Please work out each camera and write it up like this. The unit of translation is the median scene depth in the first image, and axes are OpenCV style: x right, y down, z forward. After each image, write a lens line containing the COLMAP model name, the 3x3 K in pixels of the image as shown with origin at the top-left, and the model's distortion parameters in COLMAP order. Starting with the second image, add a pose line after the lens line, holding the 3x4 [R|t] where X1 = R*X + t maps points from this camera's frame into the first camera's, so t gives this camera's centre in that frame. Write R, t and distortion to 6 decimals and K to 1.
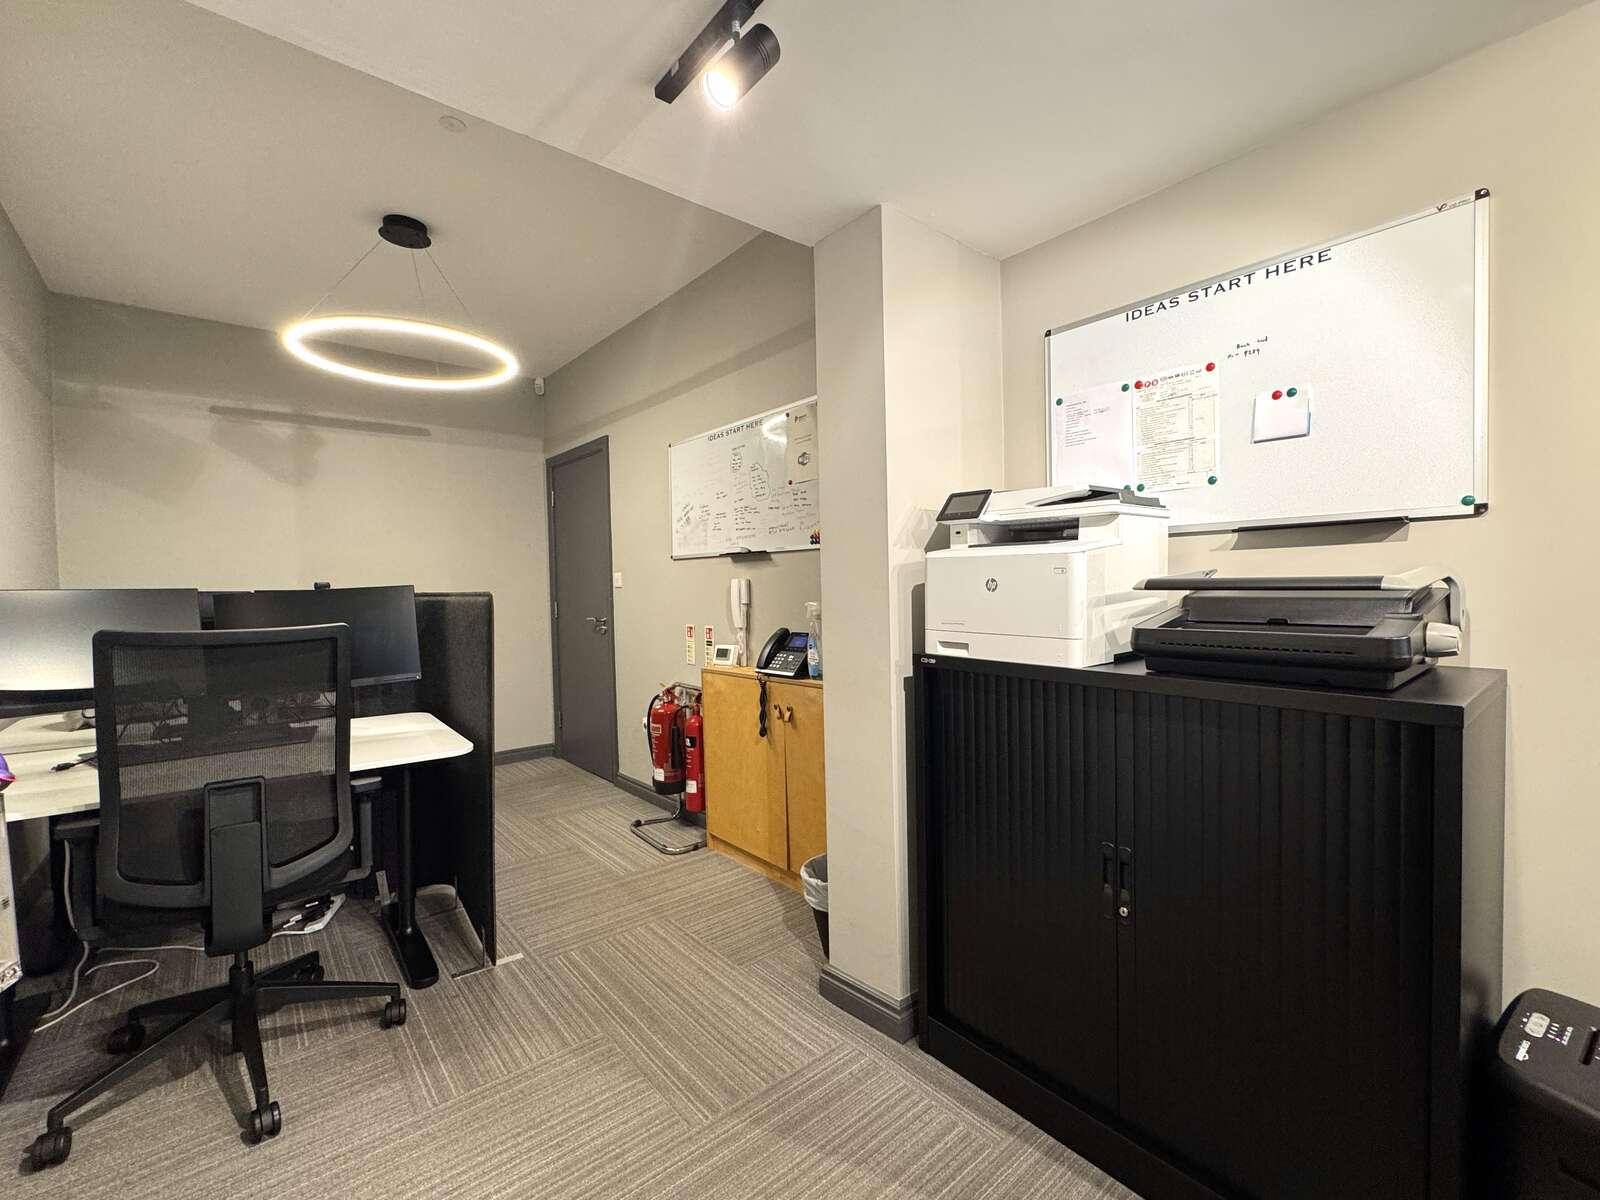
lens RADIAL K [[686.9, 0, 800.2], [0, 686.9, 602.4], [0, 0, 1]] dist [0.001633, 0.000056]
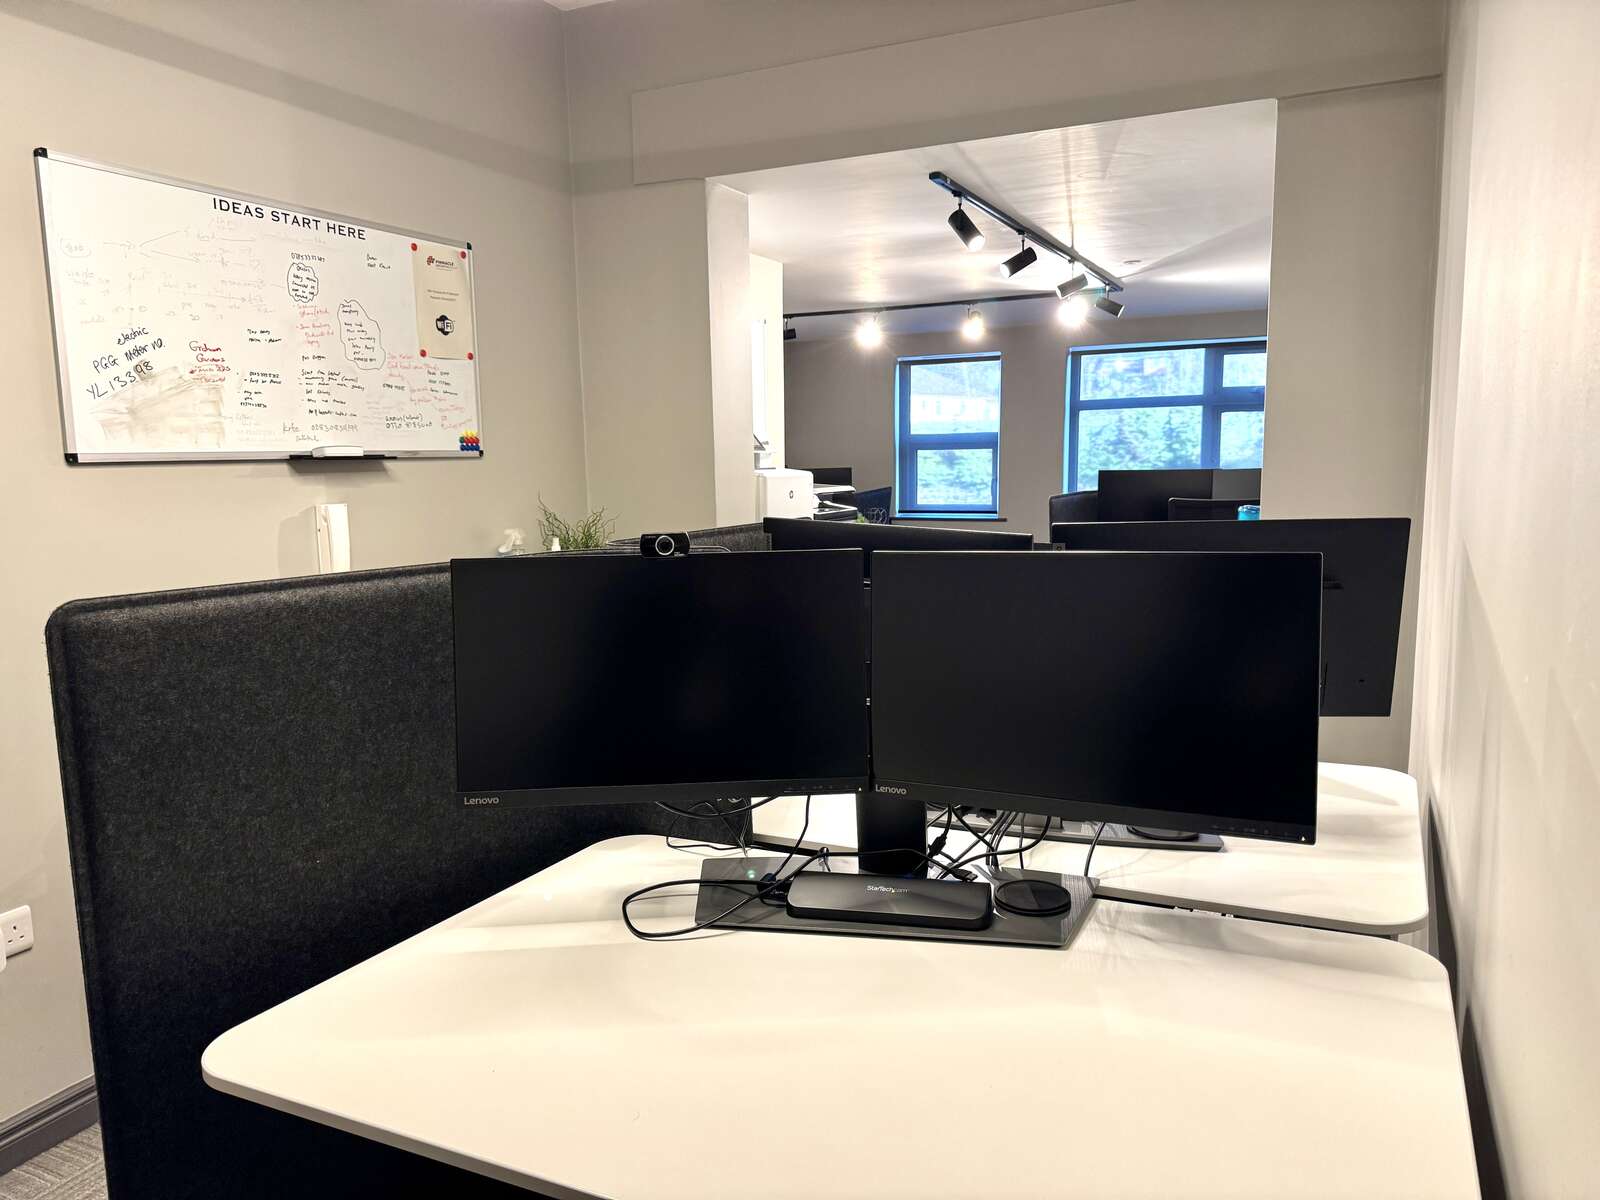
lens RADIAL K [[1133.5, 0, 801.5], [0, 1133.5, 601.5], [0, 0, 1]] dist [0.033494, -0.050032]
pose [[-0.400684, -0.099745, 0.910771, -1.082068], [0.043034, 0.990911, 0.127454, -0.057085], [-0.915205, 0.090263, -0.392749, 1.026476]]
